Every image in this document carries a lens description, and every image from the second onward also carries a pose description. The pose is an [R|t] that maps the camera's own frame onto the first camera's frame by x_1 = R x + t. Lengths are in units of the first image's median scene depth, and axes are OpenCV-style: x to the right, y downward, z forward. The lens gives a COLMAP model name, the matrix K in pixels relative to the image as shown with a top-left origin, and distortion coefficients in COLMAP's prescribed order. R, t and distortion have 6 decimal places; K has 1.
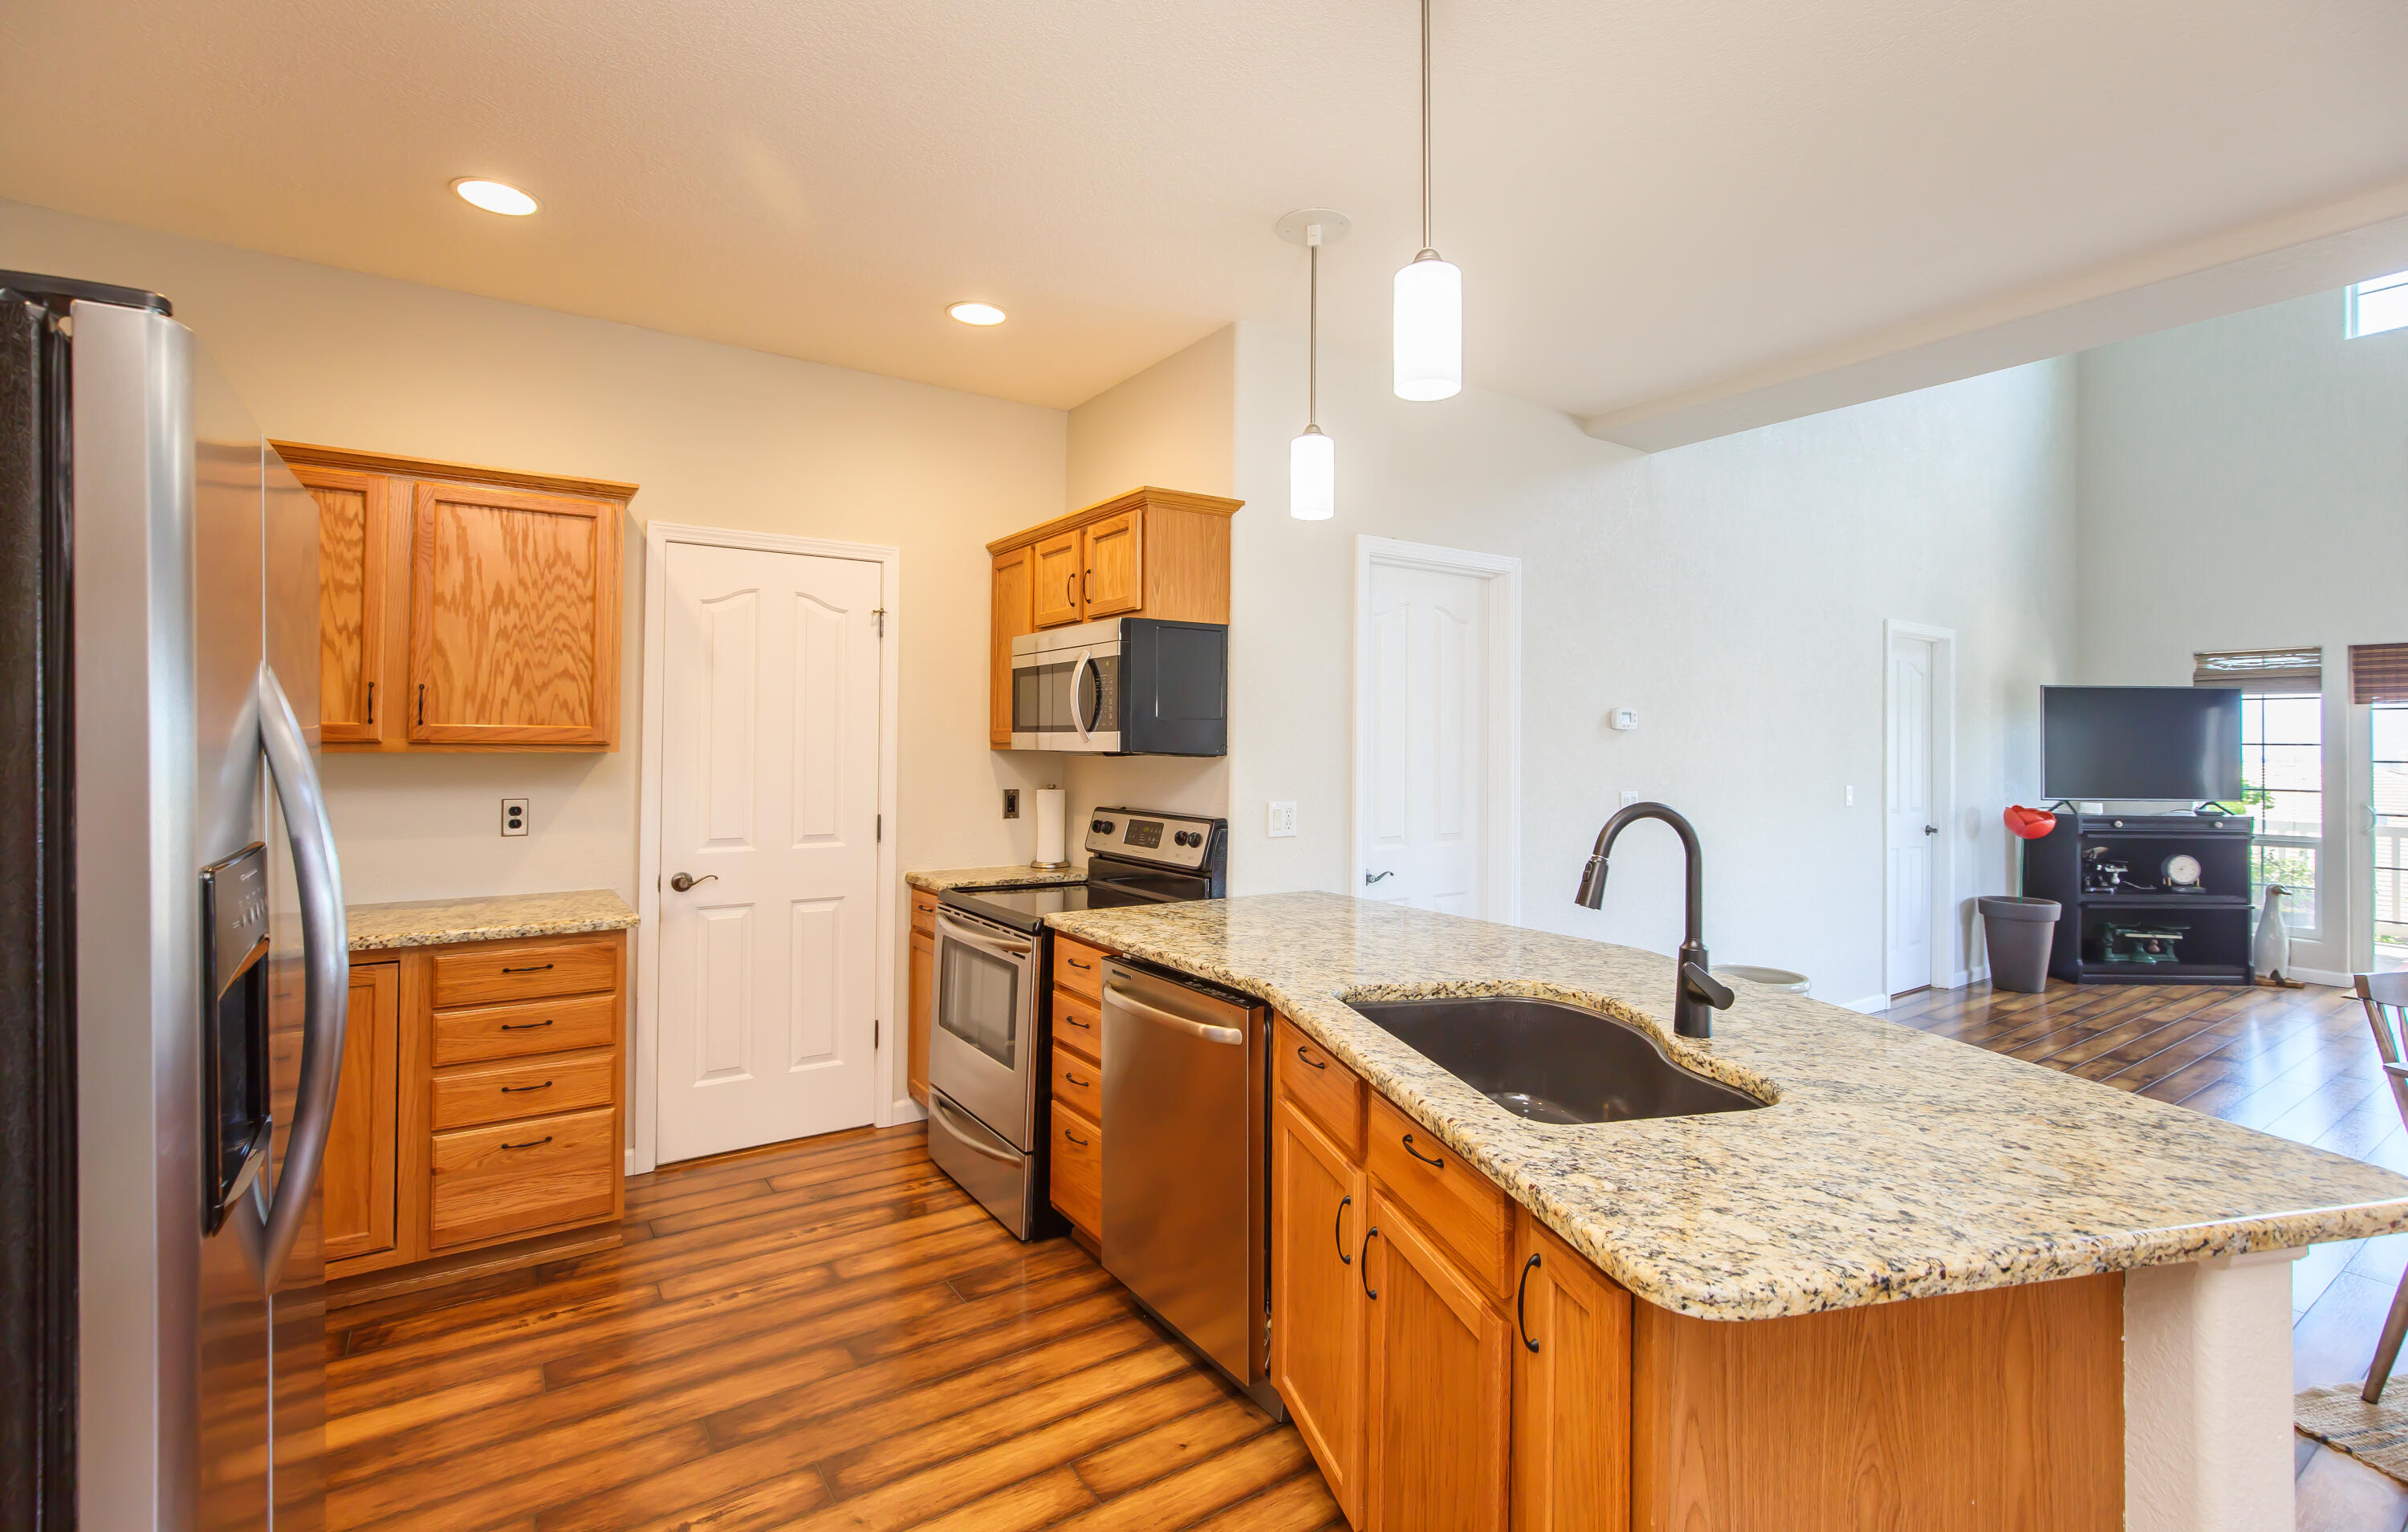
lens RADIAL K [[1109.7, 0, 1194.7], [0, 1109.7, 728.2], [0, 0, 1]] dist [-0.007400, 0.001259]
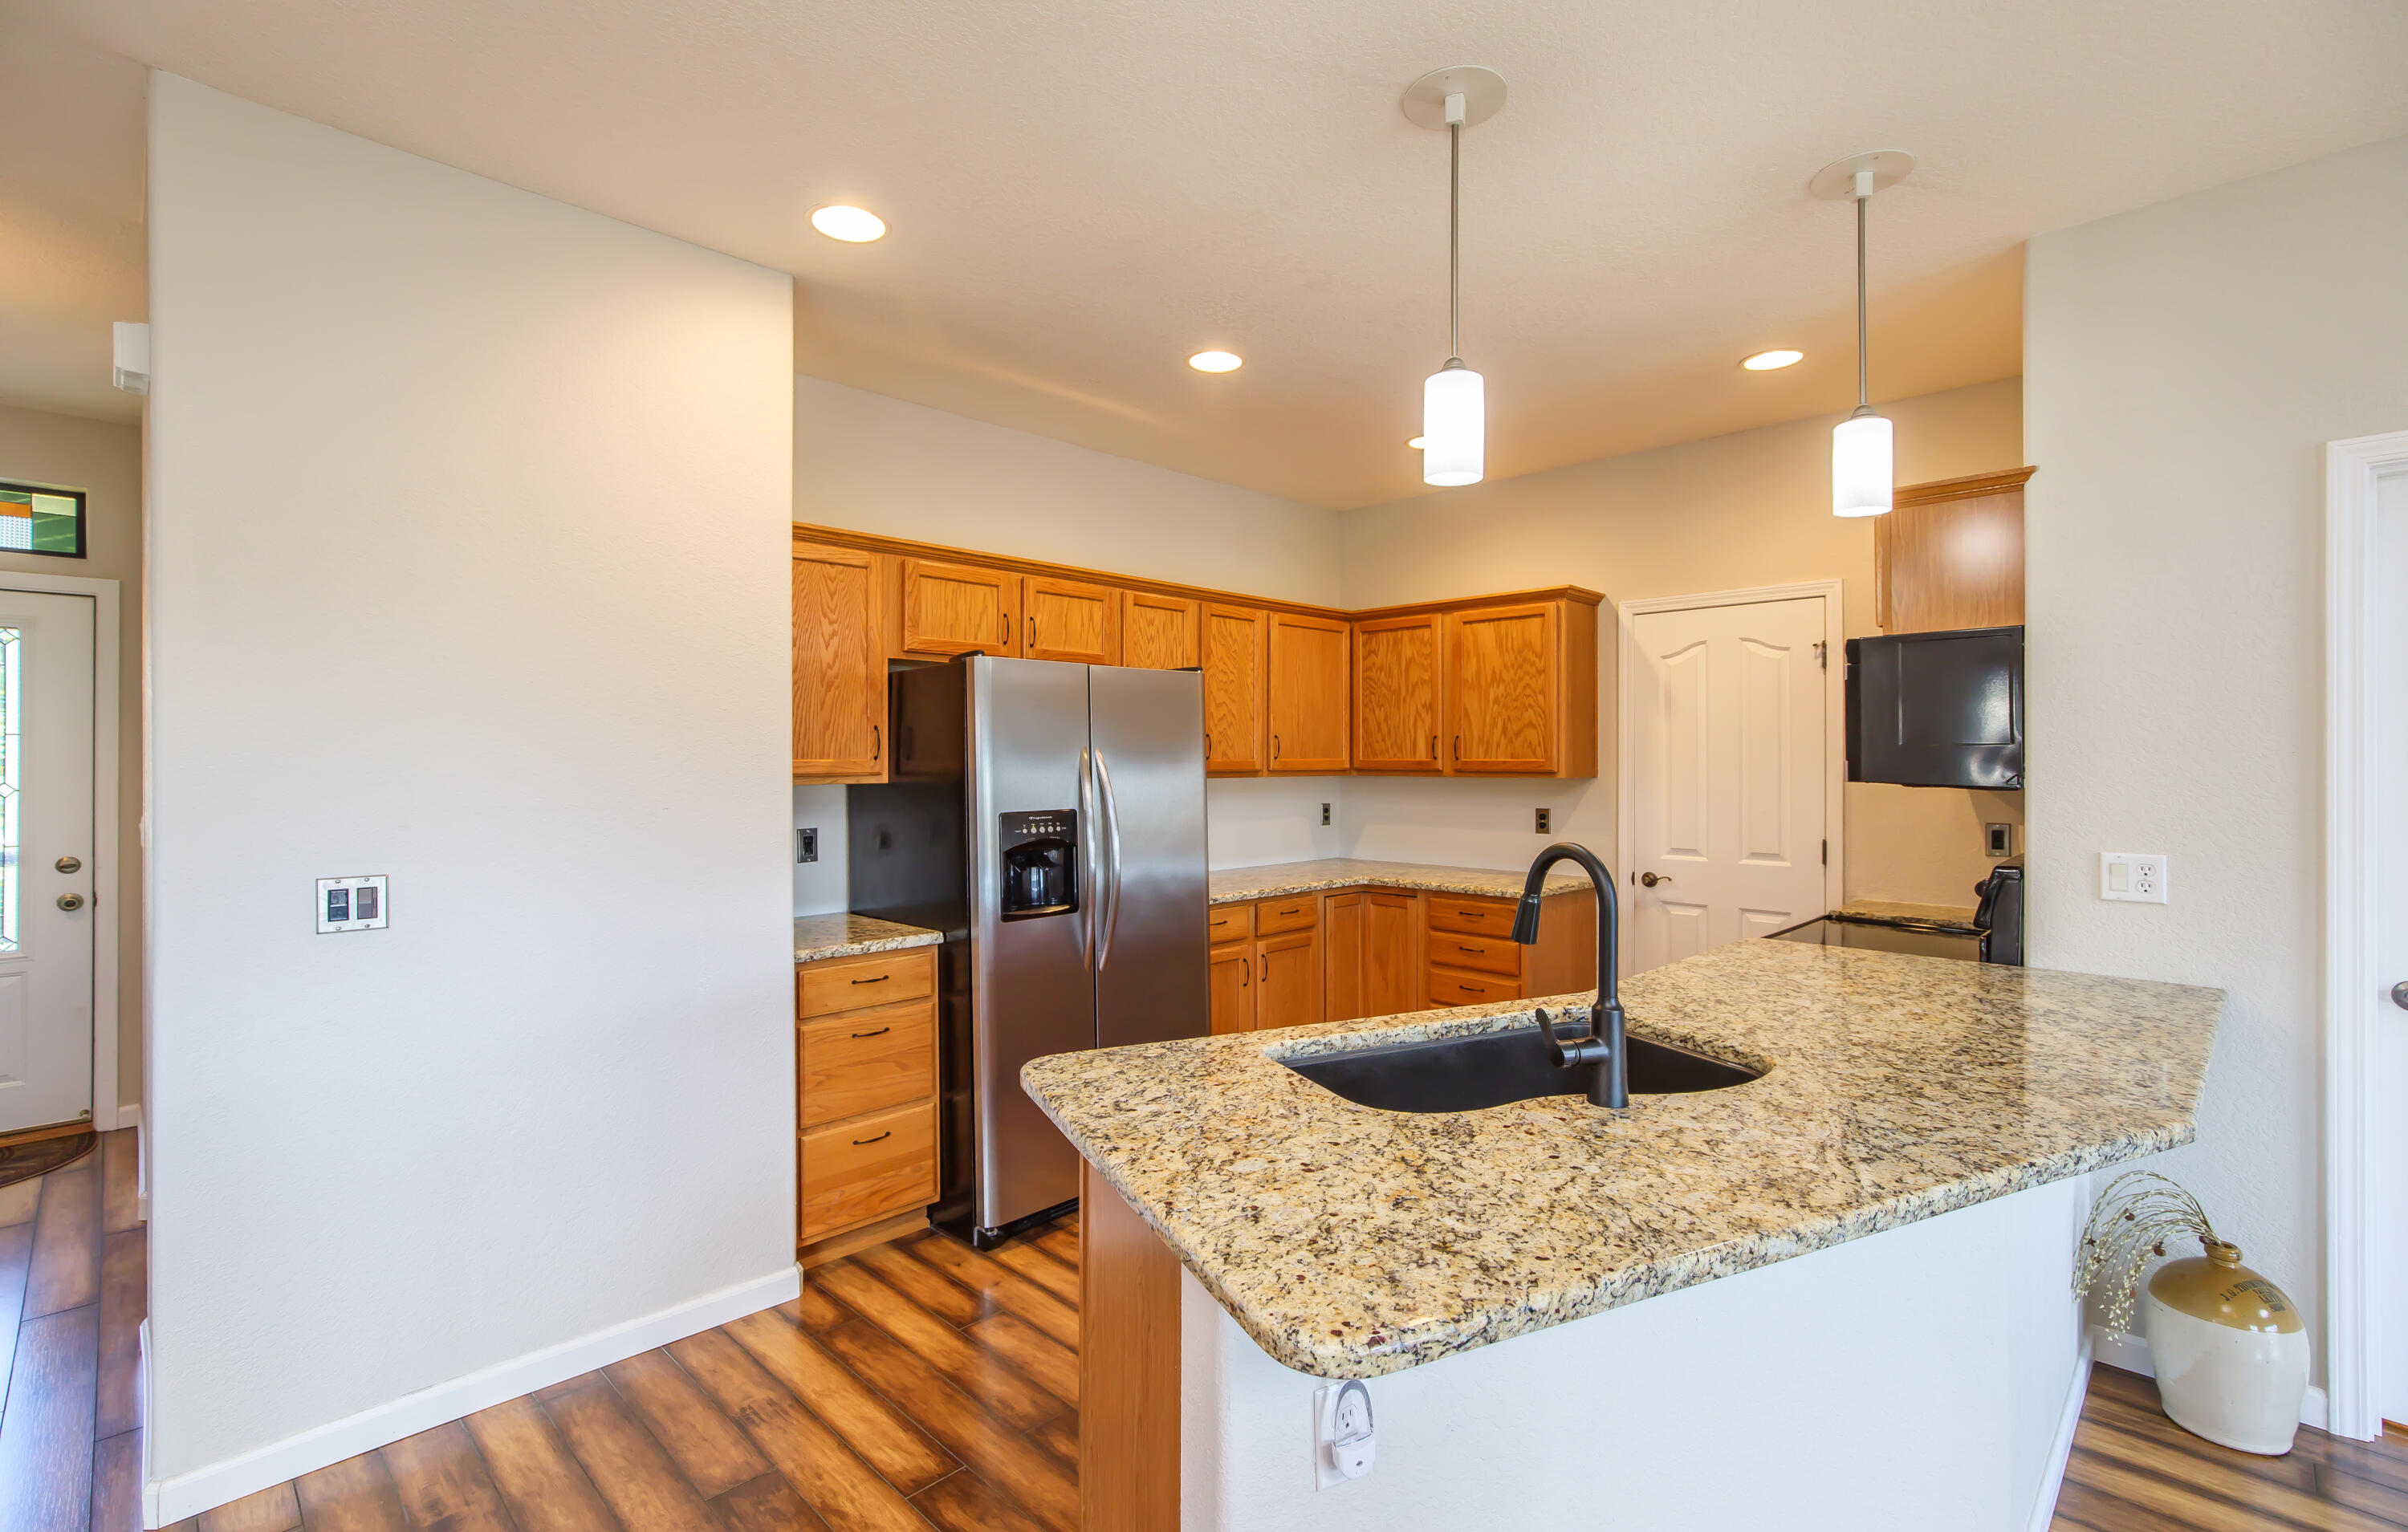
lens RADIAL K [[1081.2, 0, 1212.4], [0, 1081.2, 756.2], [0, 0, 1]] dist [-0.002000, 0.000413]
pose [[0.184891, -0.009117, -0.982717, 0.881952], [0.016300, 0.999848, -0.006209, -0.004986], [0.982624, -0.014871, 0.185012, 0.365238]]
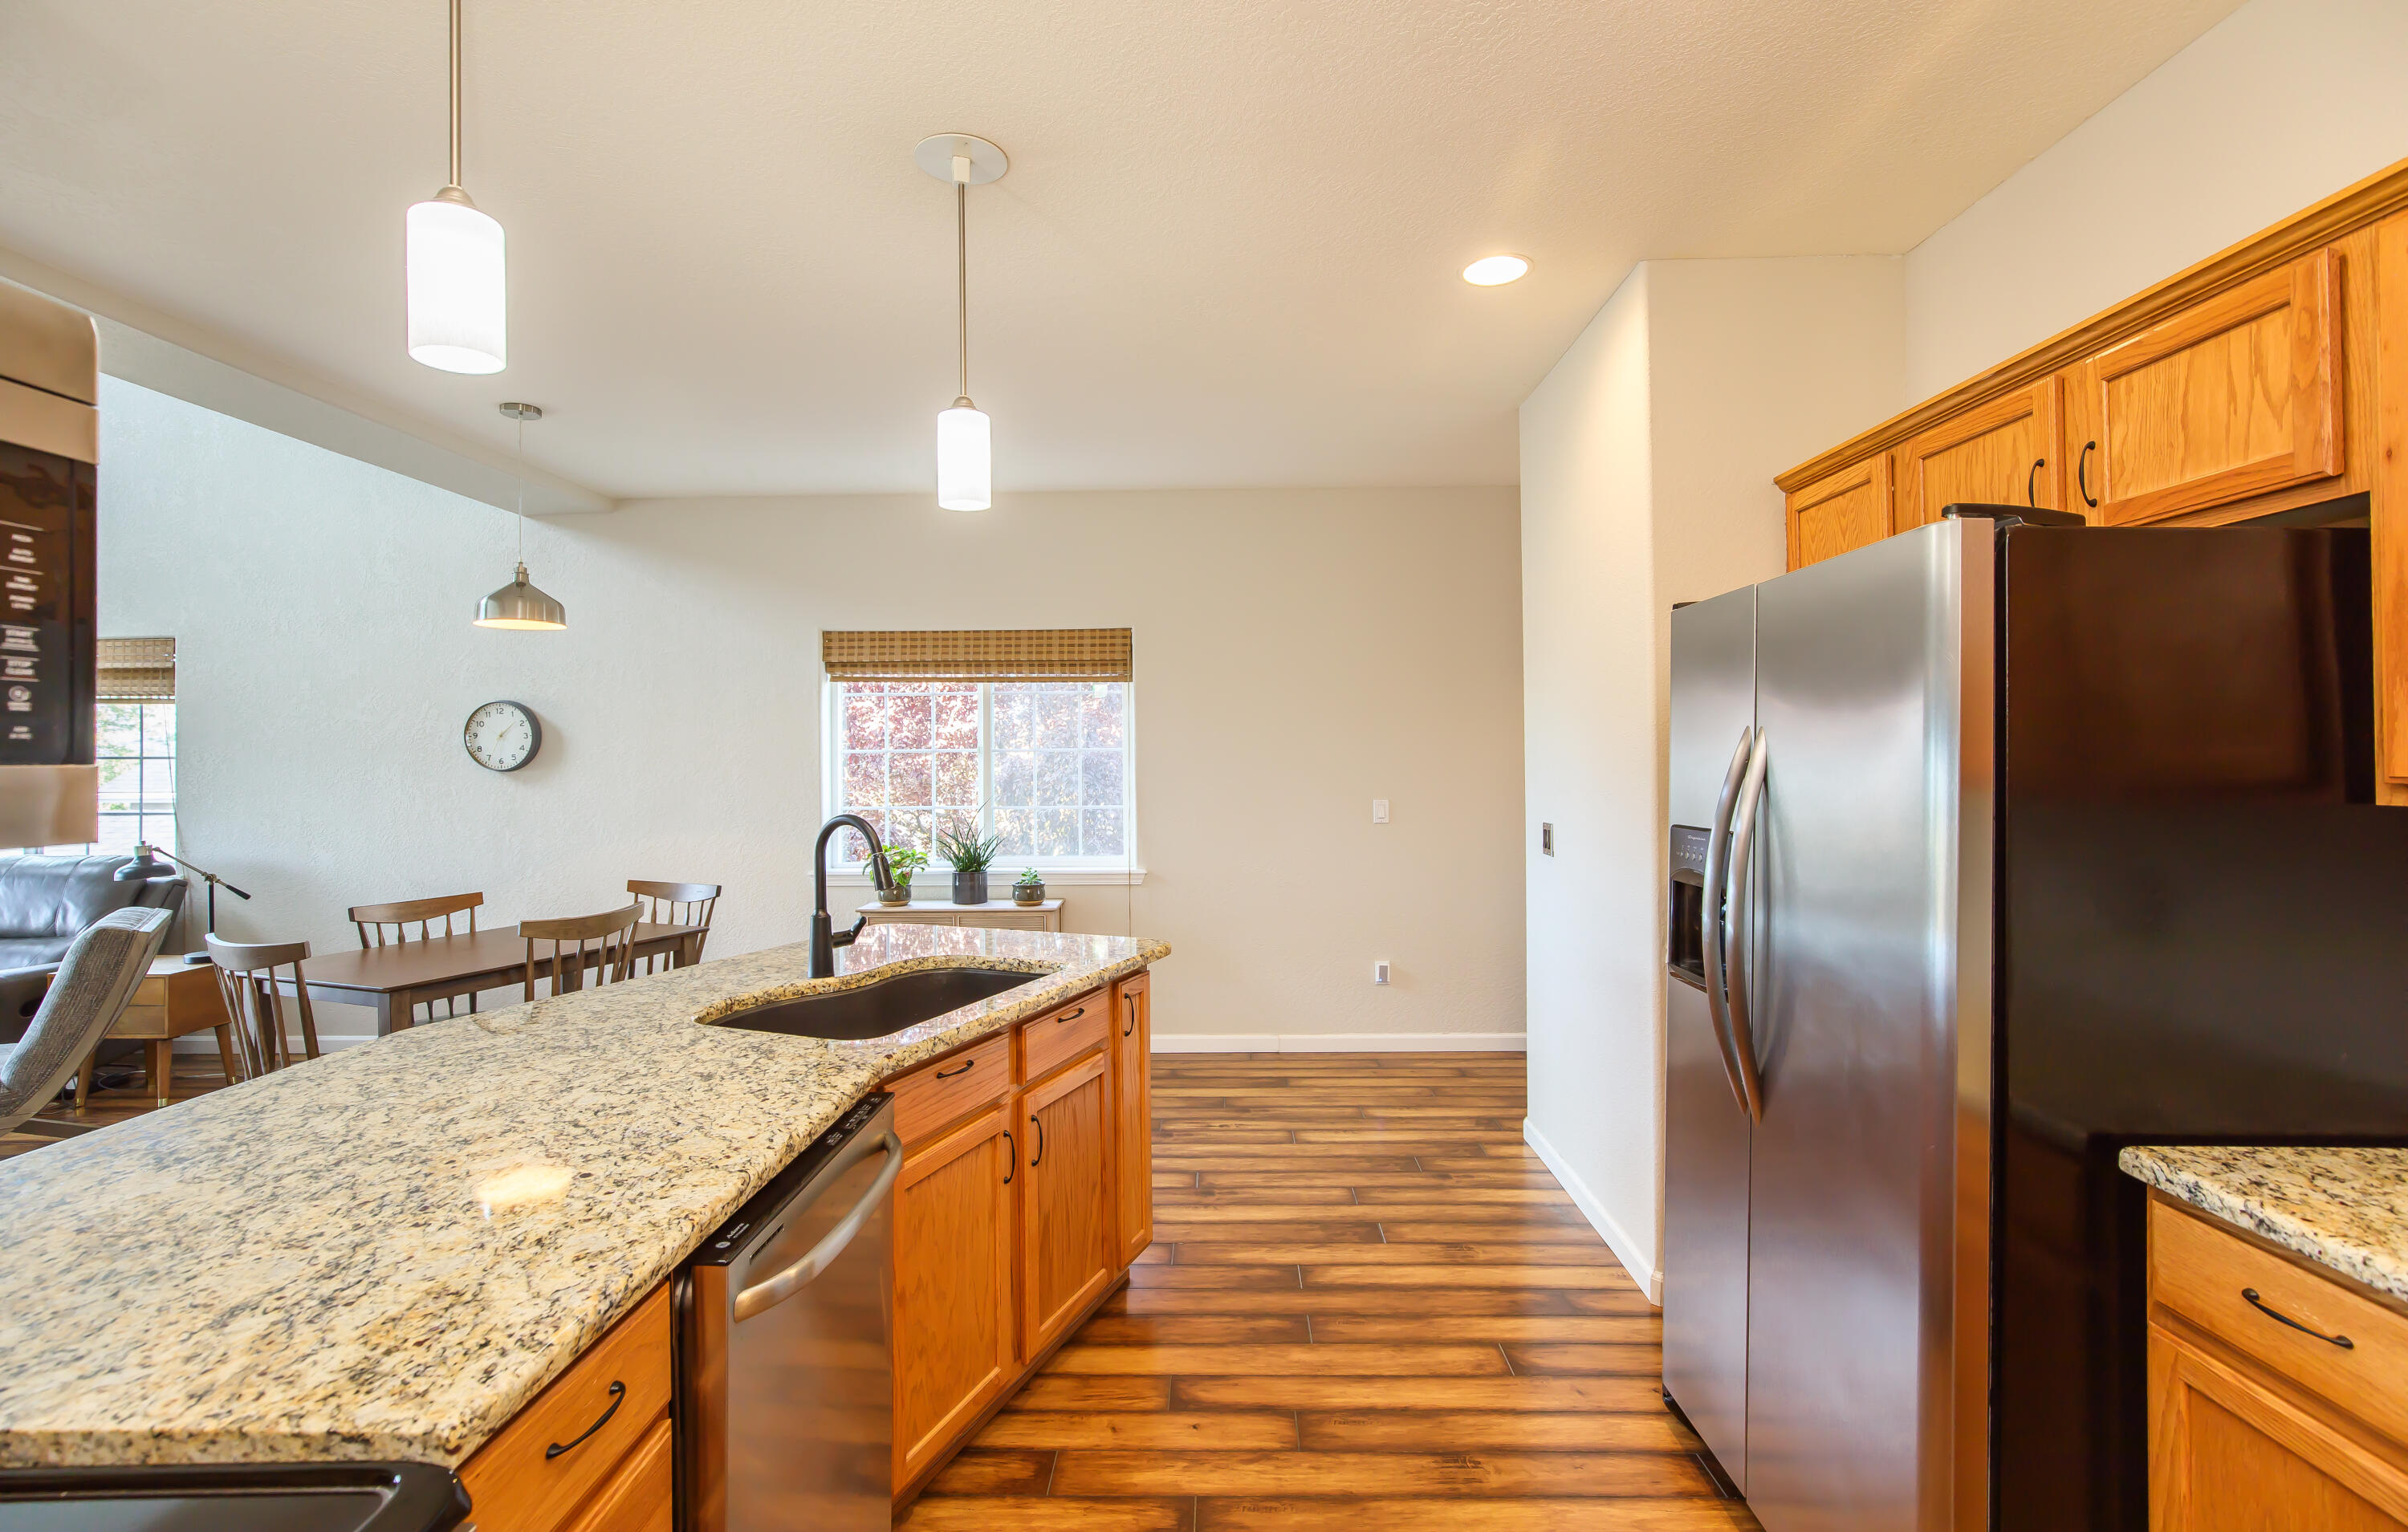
lens RADIAL K [[1081.2, 0, 1212.4], [0, 1081.2, 756.2], [0, 0, 1]] dist [-0.002000, 0.000413]
pose [[-0.817233, 0.000422, 0.576308, -0.510031], [-0.008003, 0.999895, -0.012080, 0.005539], [-0.576252, -0.014484, -0.817143, 1.263259]]
